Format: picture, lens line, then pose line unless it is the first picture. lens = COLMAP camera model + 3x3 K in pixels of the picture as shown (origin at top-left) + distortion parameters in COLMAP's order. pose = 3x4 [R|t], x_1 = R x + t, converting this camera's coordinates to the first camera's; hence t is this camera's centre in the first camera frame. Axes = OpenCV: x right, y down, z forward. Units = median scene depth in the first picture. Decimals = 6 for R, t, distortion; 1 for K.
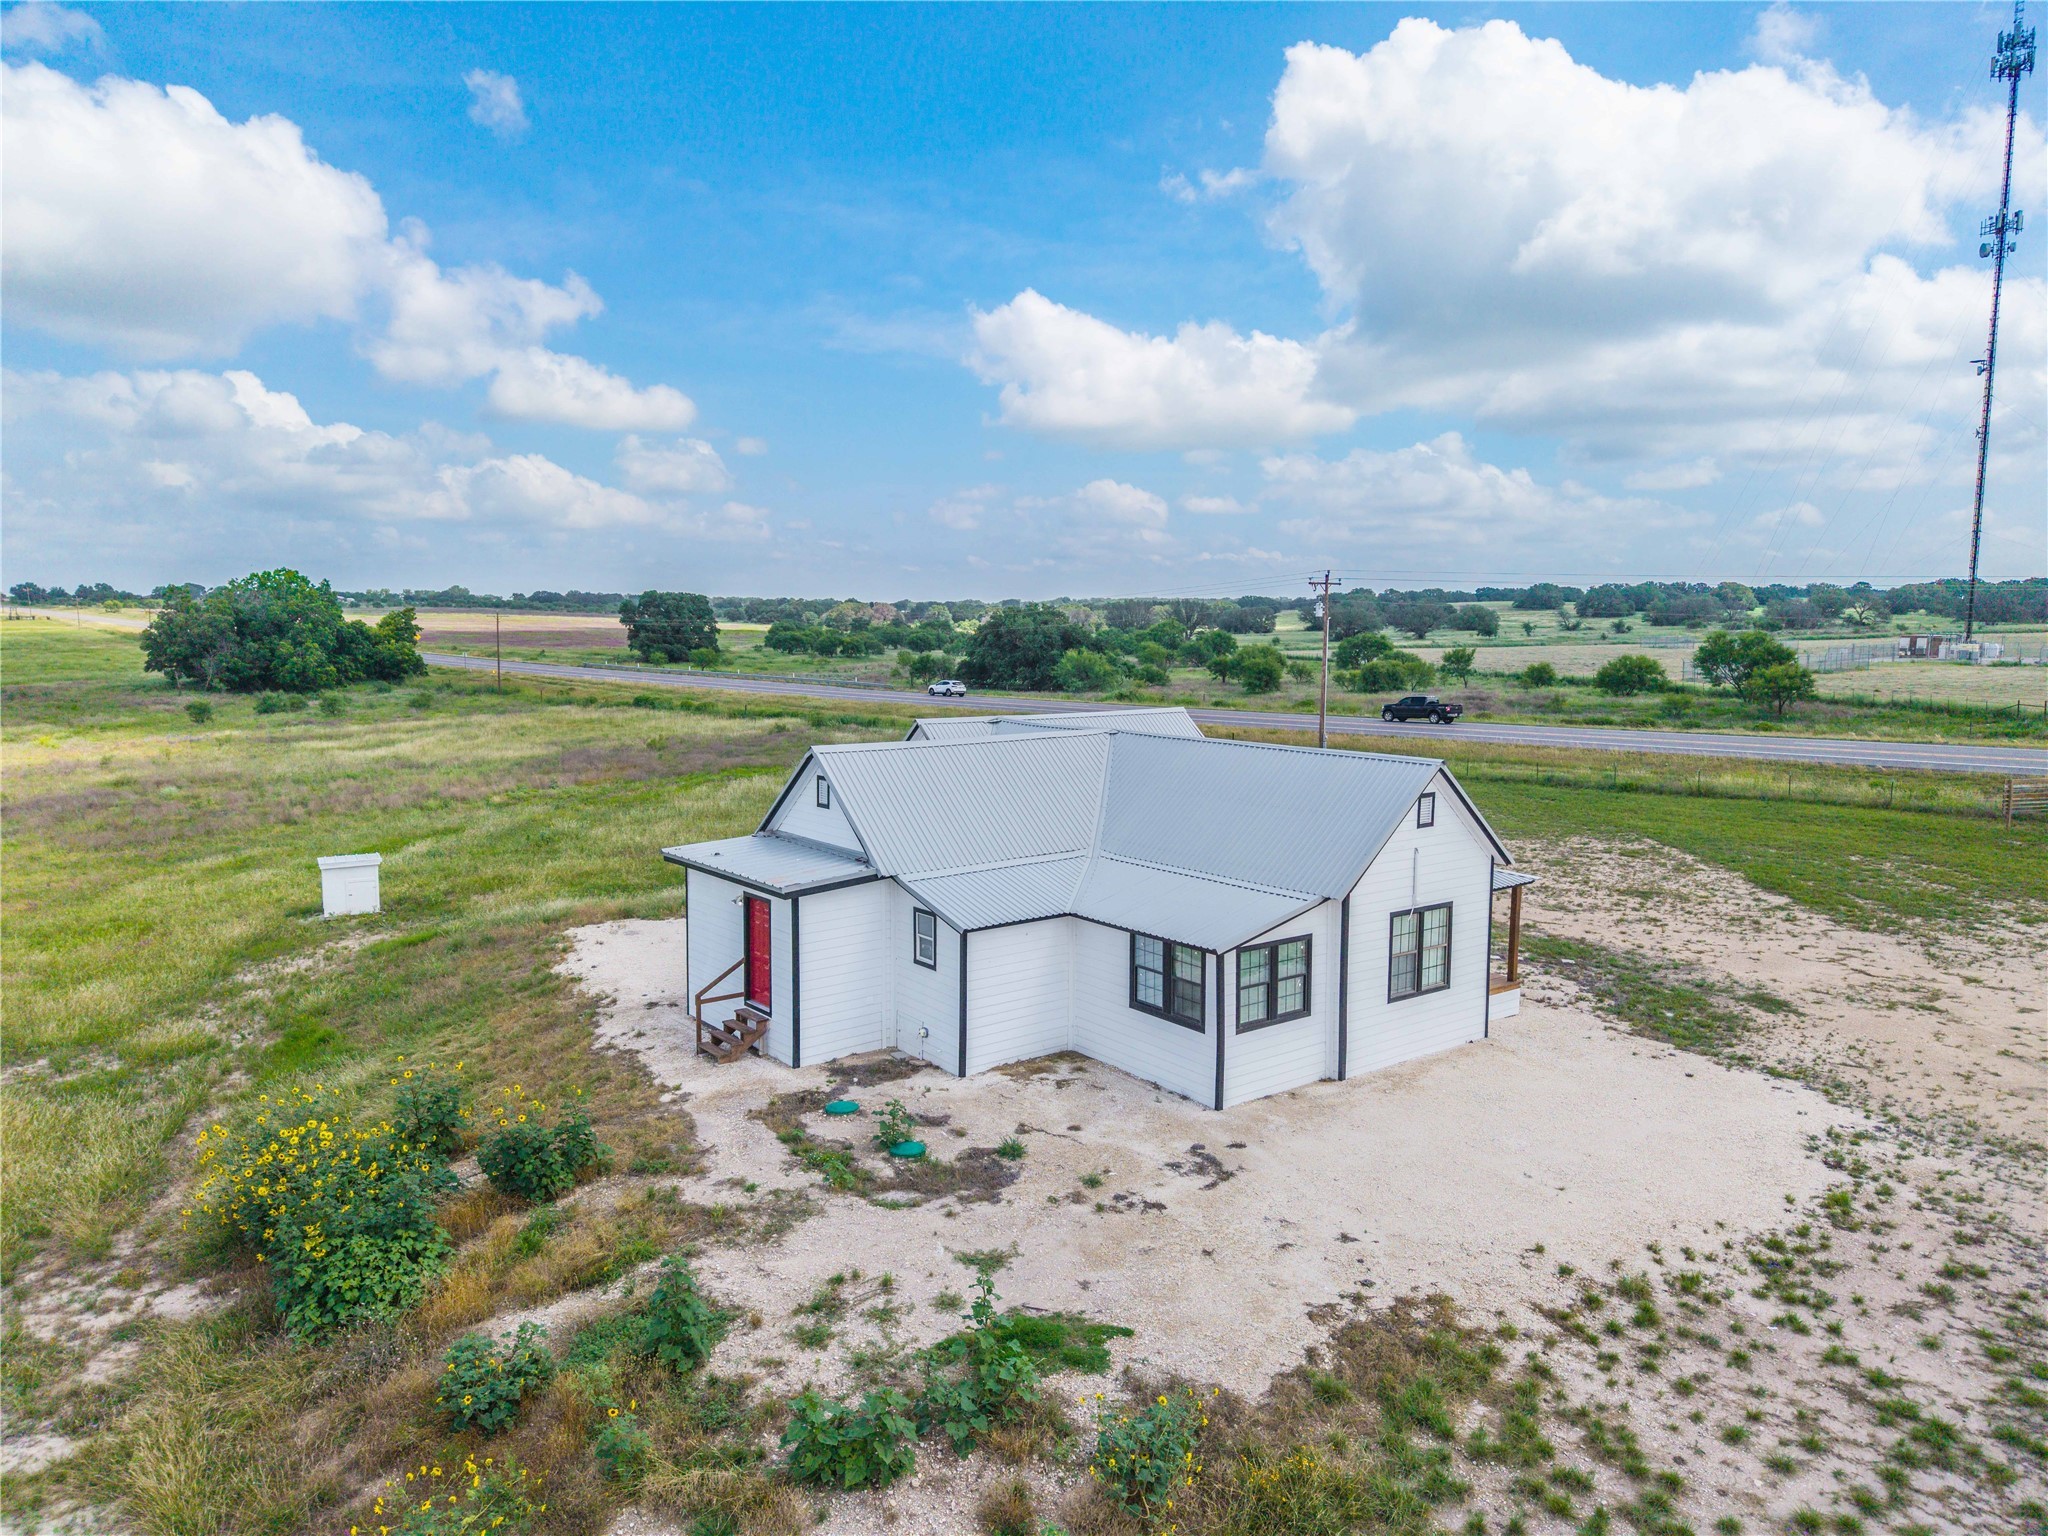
lens RADIAL K [[1377.8, 0, 1024.0], [0, 1377.8, 768.0], [0, 0, 1]] dist [0.008401, -0.003032]
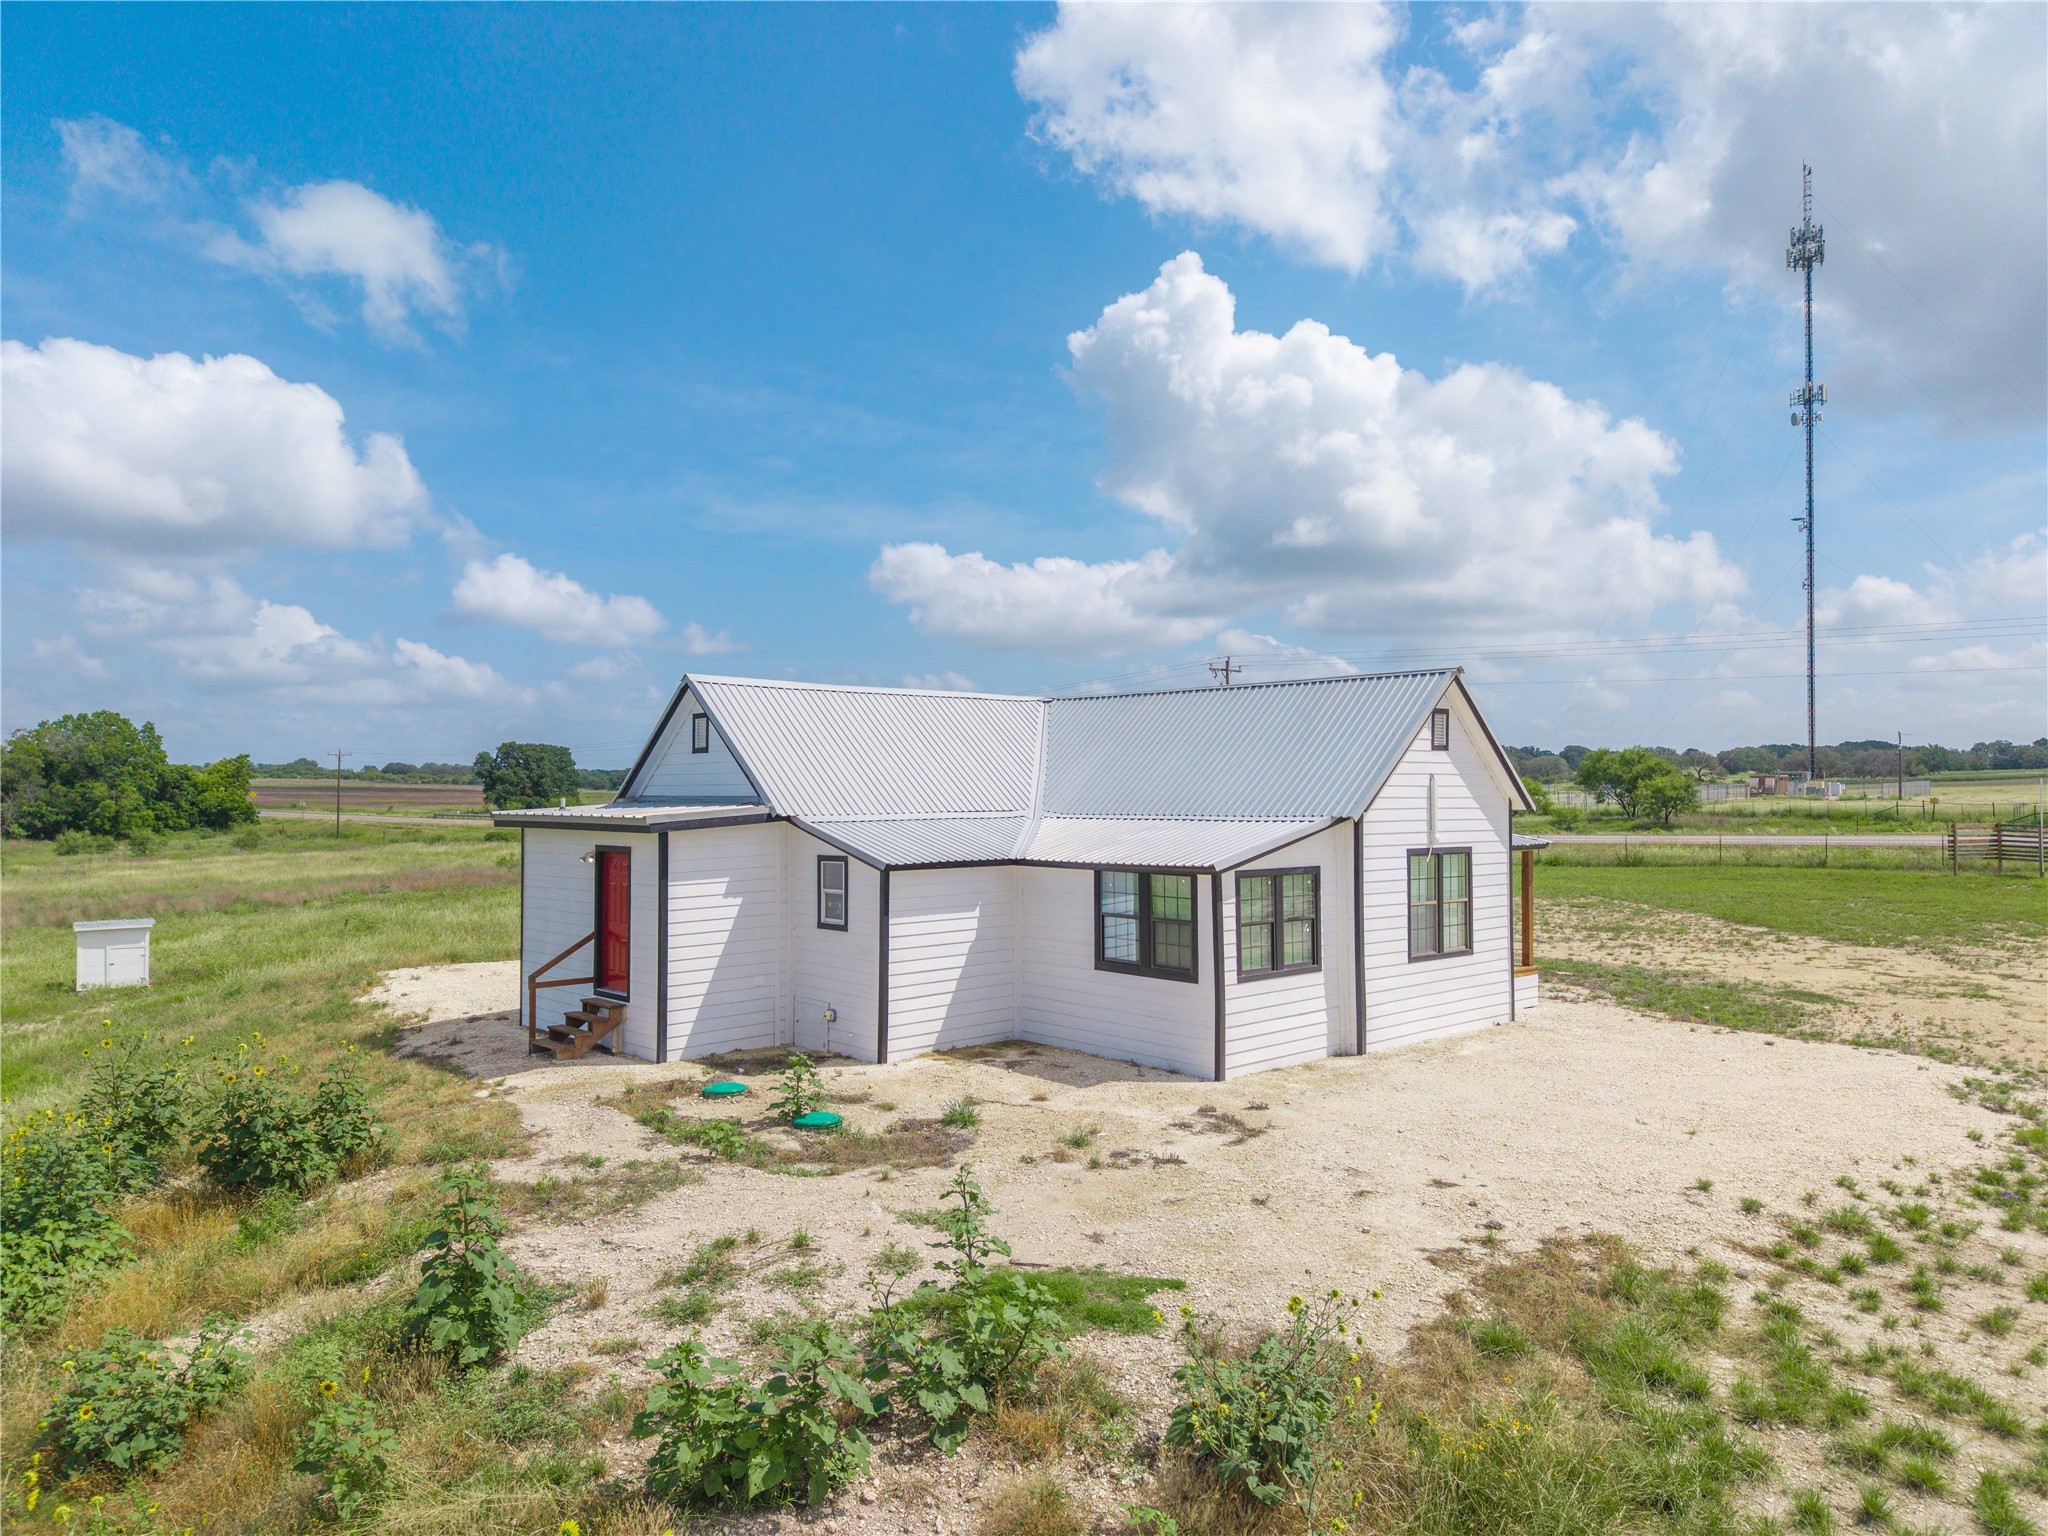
lens RADIAL K [[1383.7, 0, 1024.0], [0, 1383.7, 768.0], [0, 0, 1]] dist [0.004887, -0.000804]
pose [[0.995739, -0.005620, 0.092046, -0.044170], [0.016925, 0.992324, -0.122500, 0.192715], [-0.090651, 0.123536, 0.988191, 0.256318]]
